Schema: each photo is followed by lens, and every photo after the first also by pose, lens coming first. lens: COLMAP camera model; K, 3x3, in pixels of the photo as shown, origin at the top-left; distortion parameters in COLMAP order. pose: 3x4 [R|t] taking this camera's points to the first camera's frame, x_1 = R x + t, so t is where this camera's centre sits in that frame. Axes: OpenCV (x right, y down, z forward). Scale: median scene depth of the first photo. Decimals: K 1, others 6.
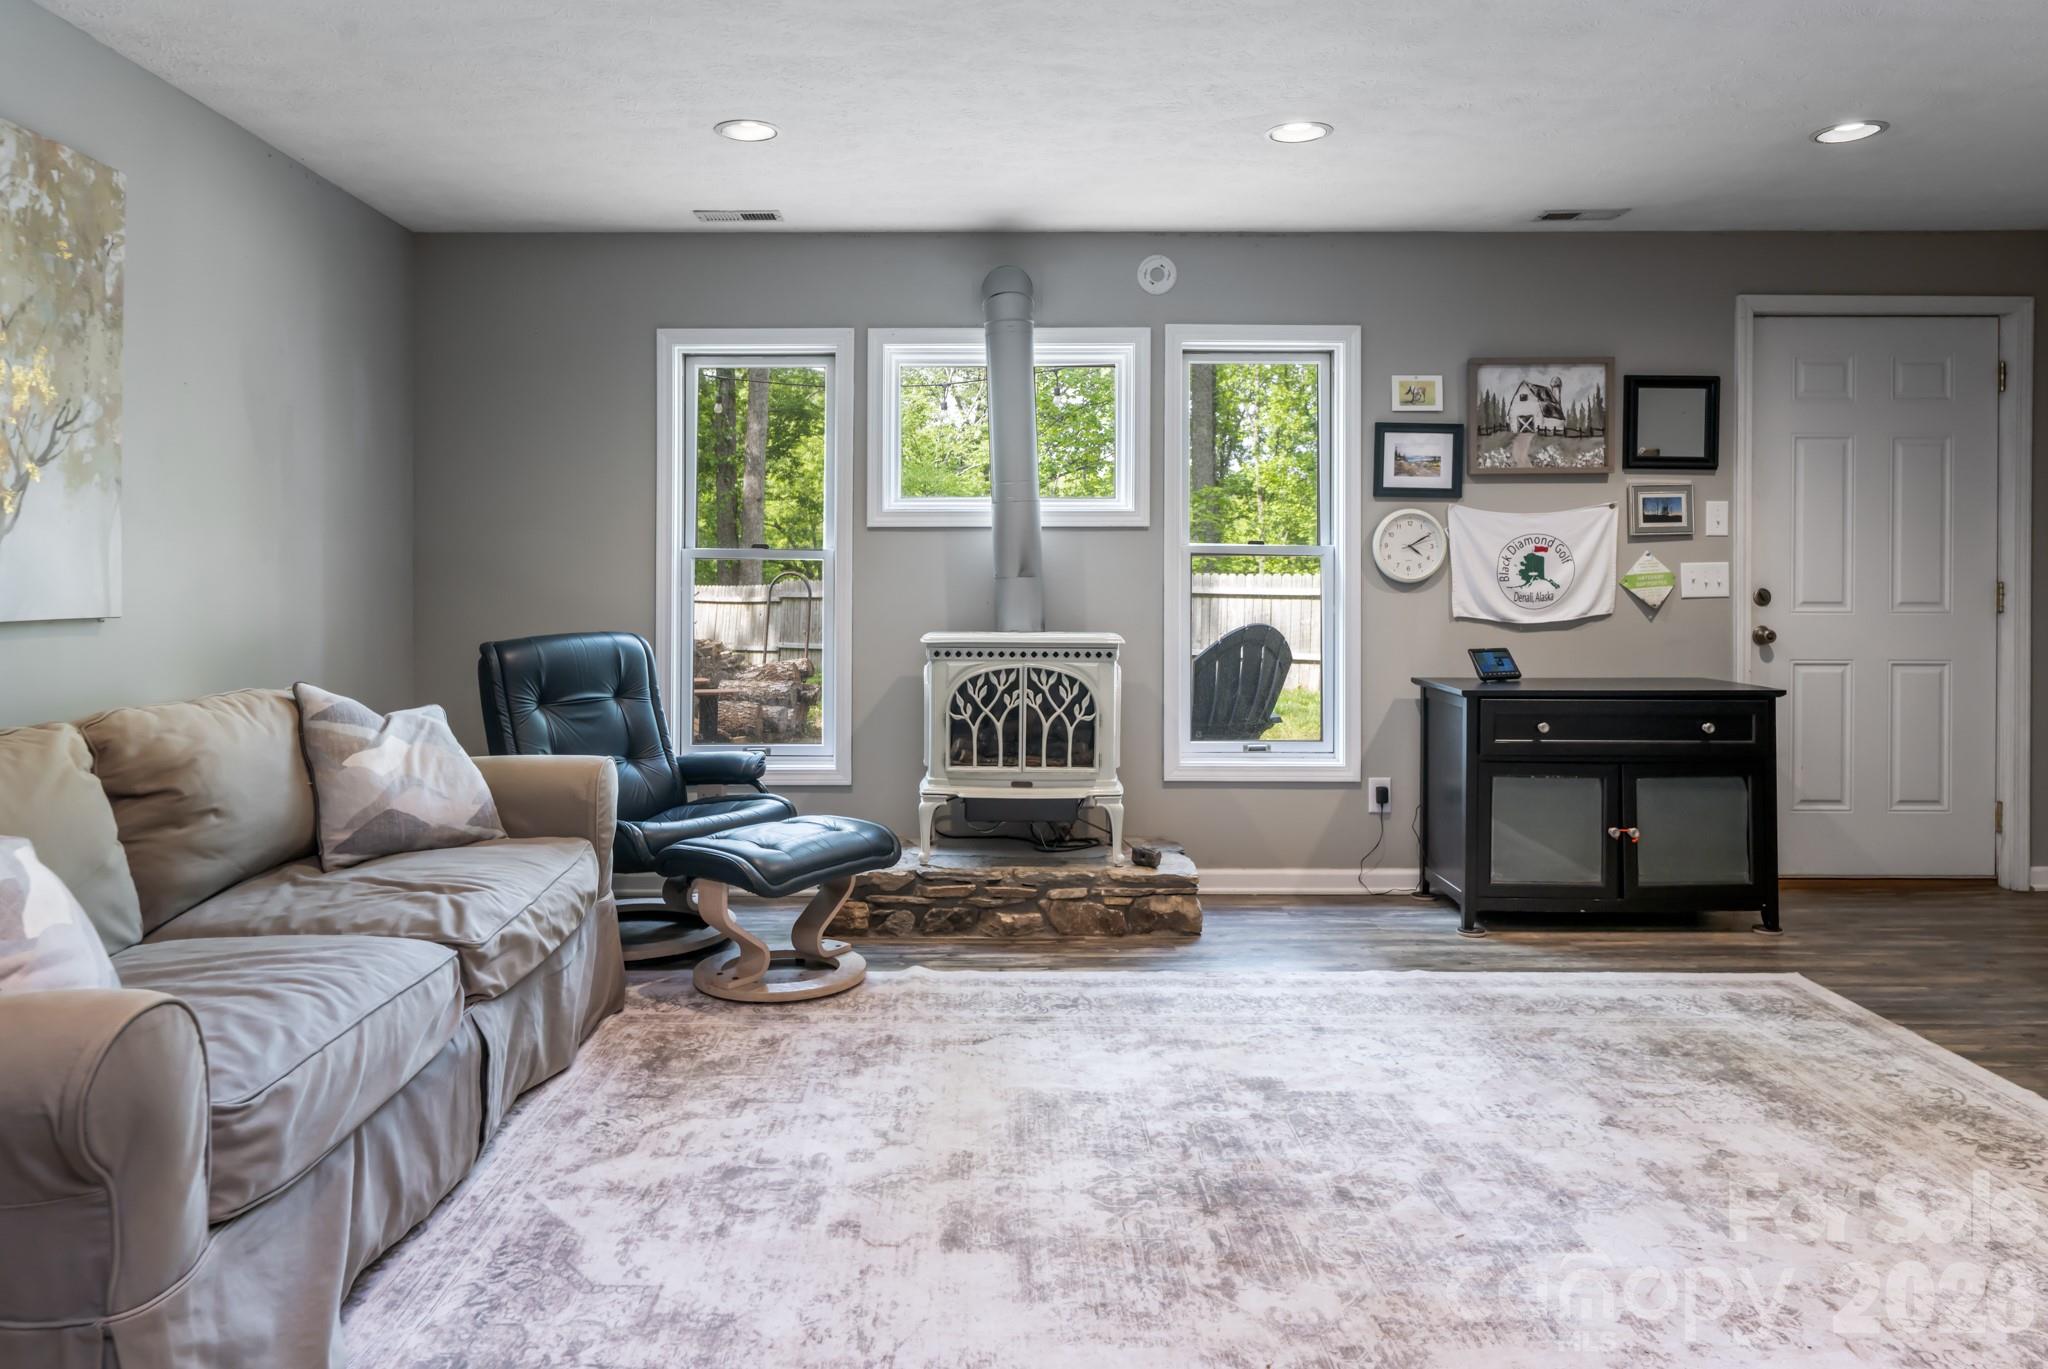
lens RADIAL K [[1376.2, 0, 959.5], [0, 1376.2, 576.1], [0, 0, 1]] dist [-0.001412, -0.001519]
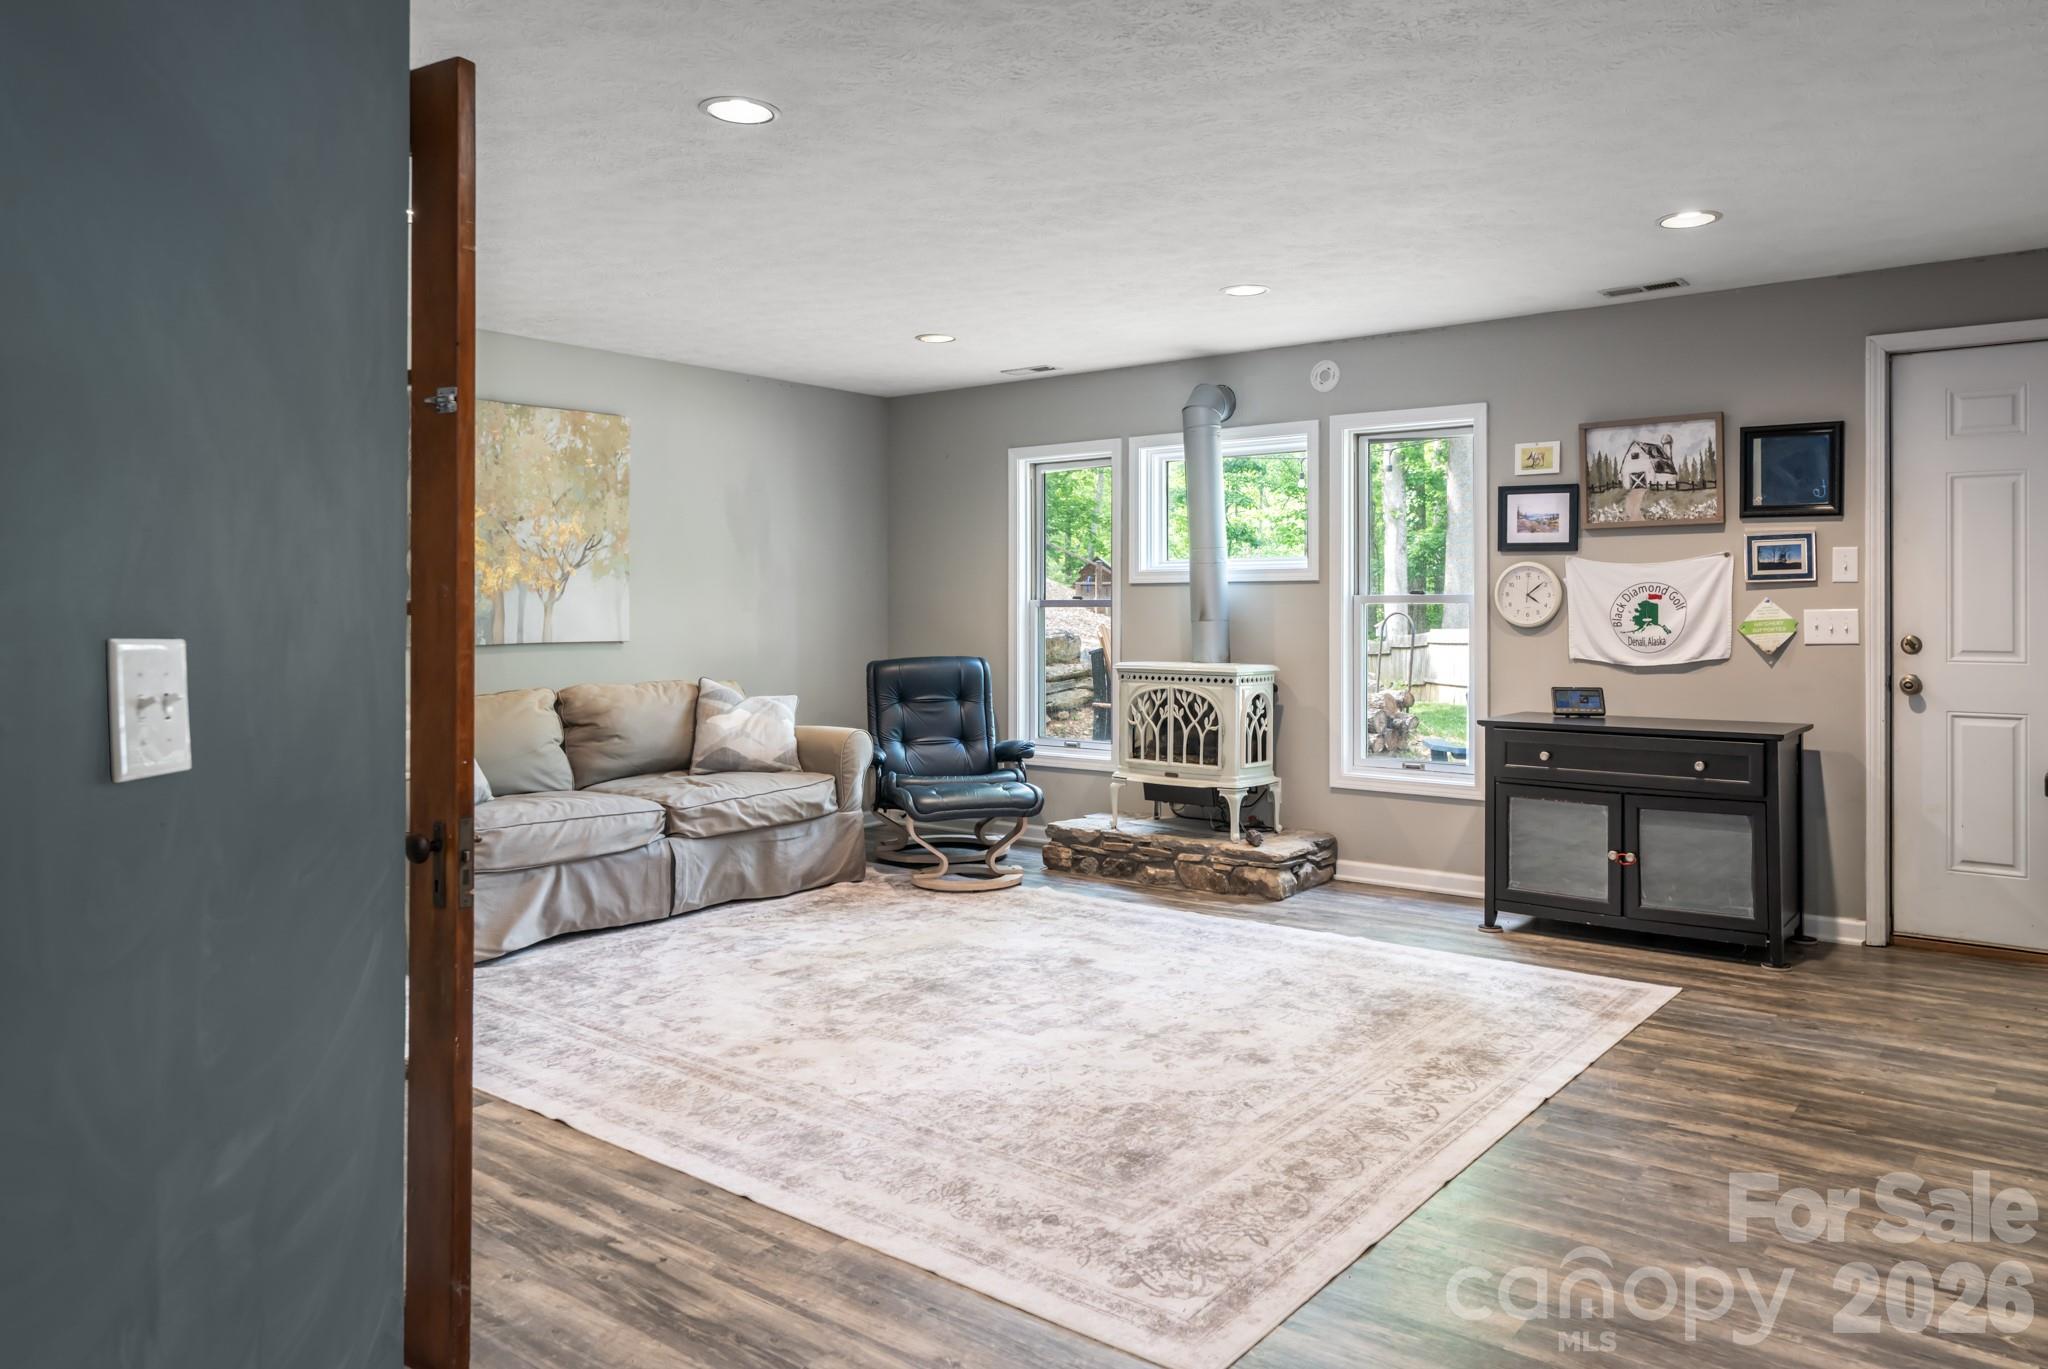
lens RADIAL K [[1414.3, 0, 1026.7], [0, 1414.3, 608.2], [0, 0, 1]] dist [0.000810, -0.000114]
pose [[0.787468, -0.001206, -0.616354, 0.790194], [0.000676, 0.999999, -0.001092, -0.010860], [0.616355, 0.000443, 0.787468, -0.180800]]
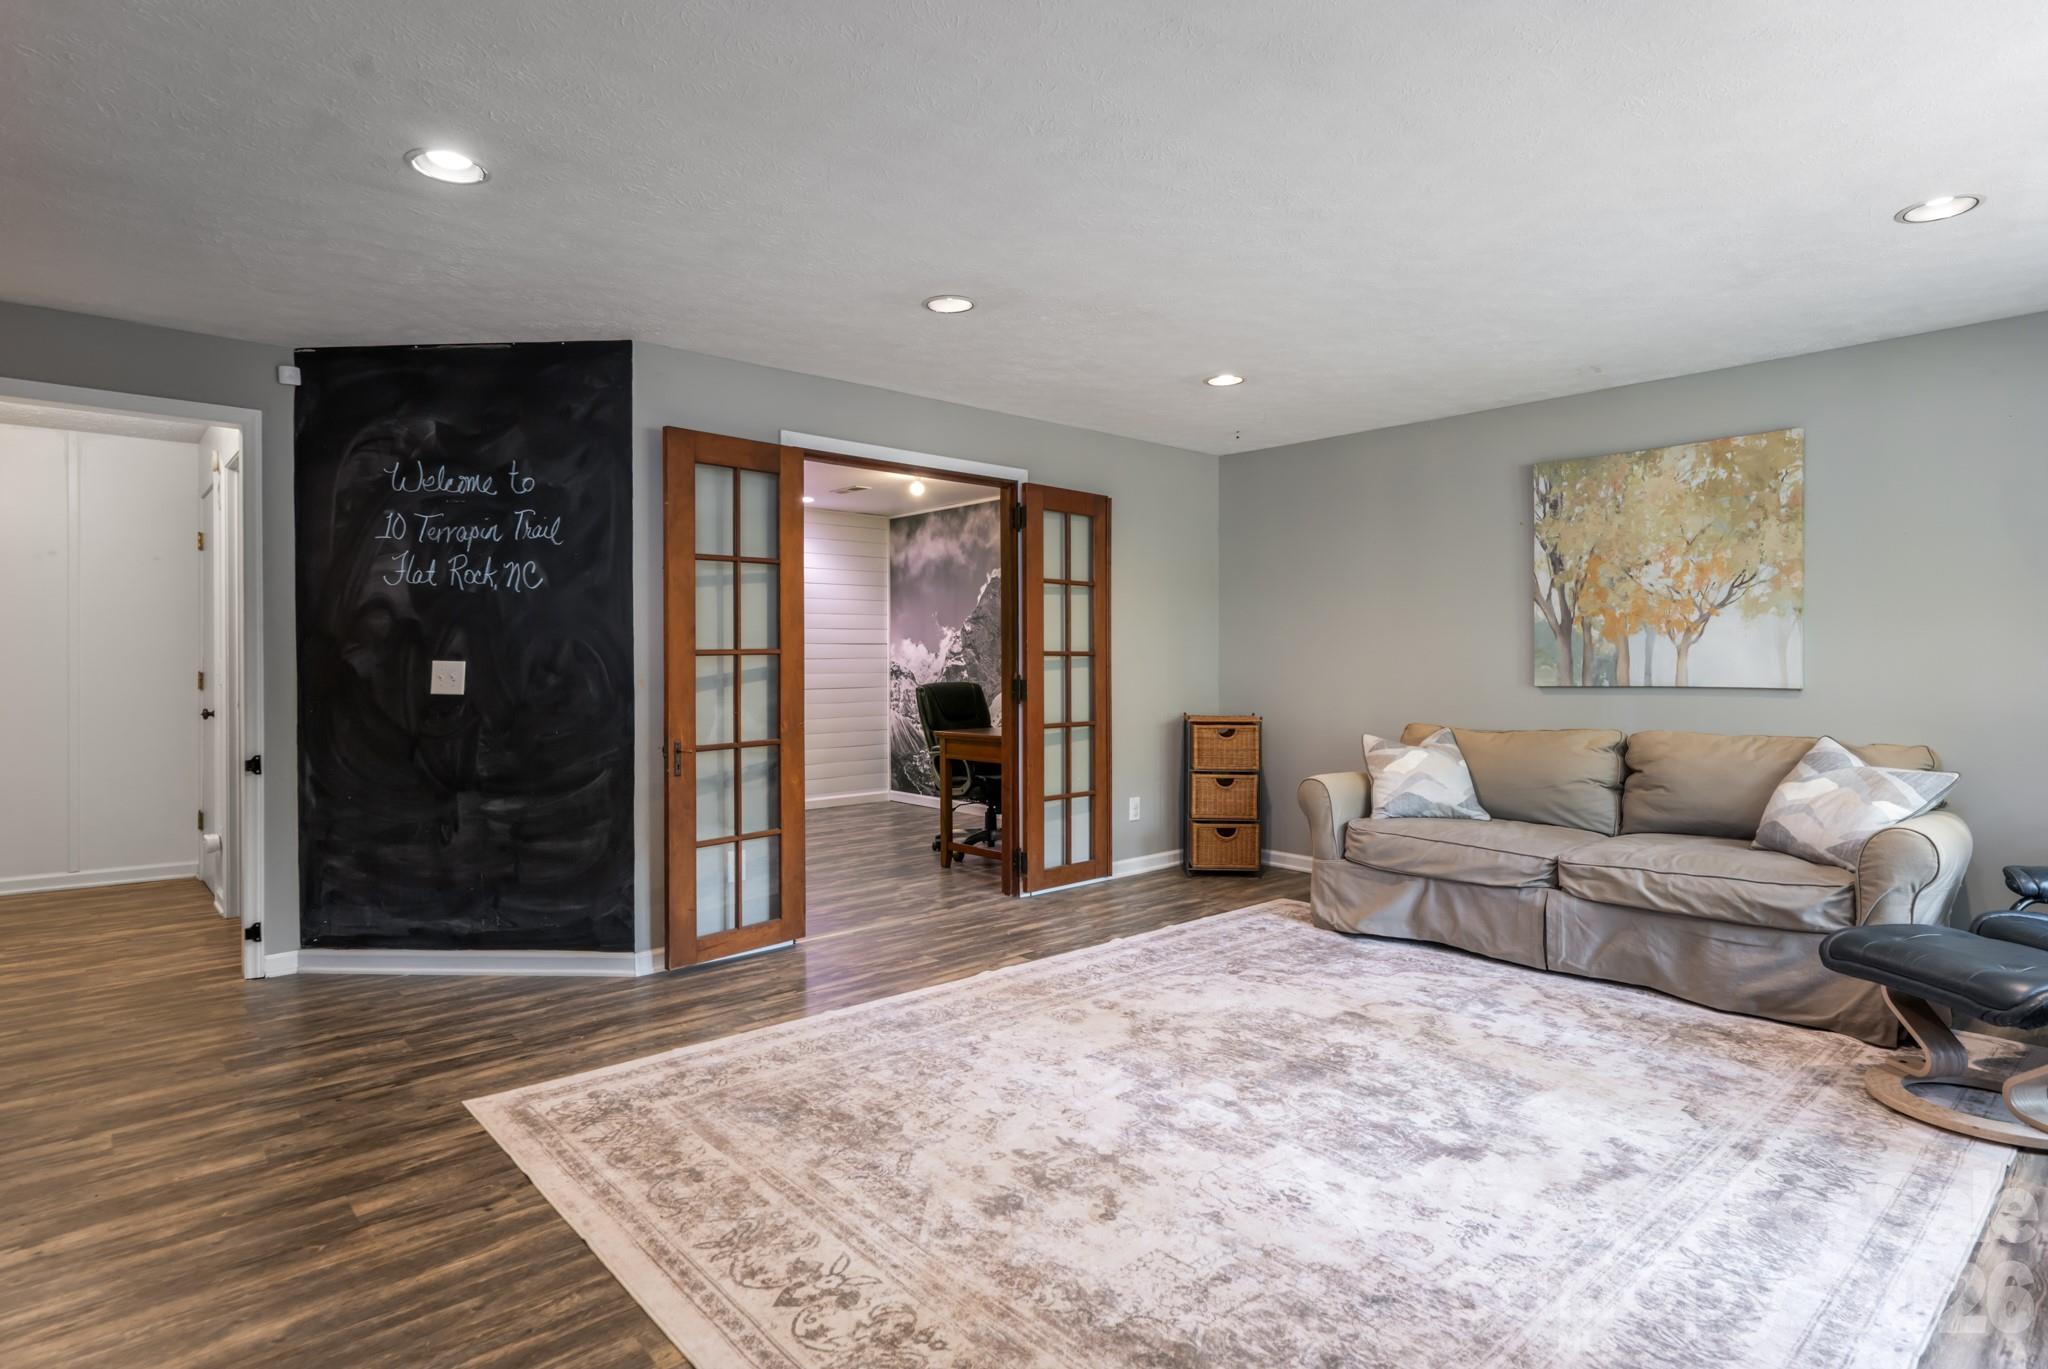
lens RADIAL K [[1064.5, 0, 1029.0], [0, 1064.5, 667.5], [0, 0, 1]] dist [0.000038, -0.000536]
pose [[-0.741460, 0.005441, -0.670975, 0.707720], [0.000901, 0.999974, 0.007114, -0.004862], [0.670996, 0.004671, -0.741446, 0.962760]]
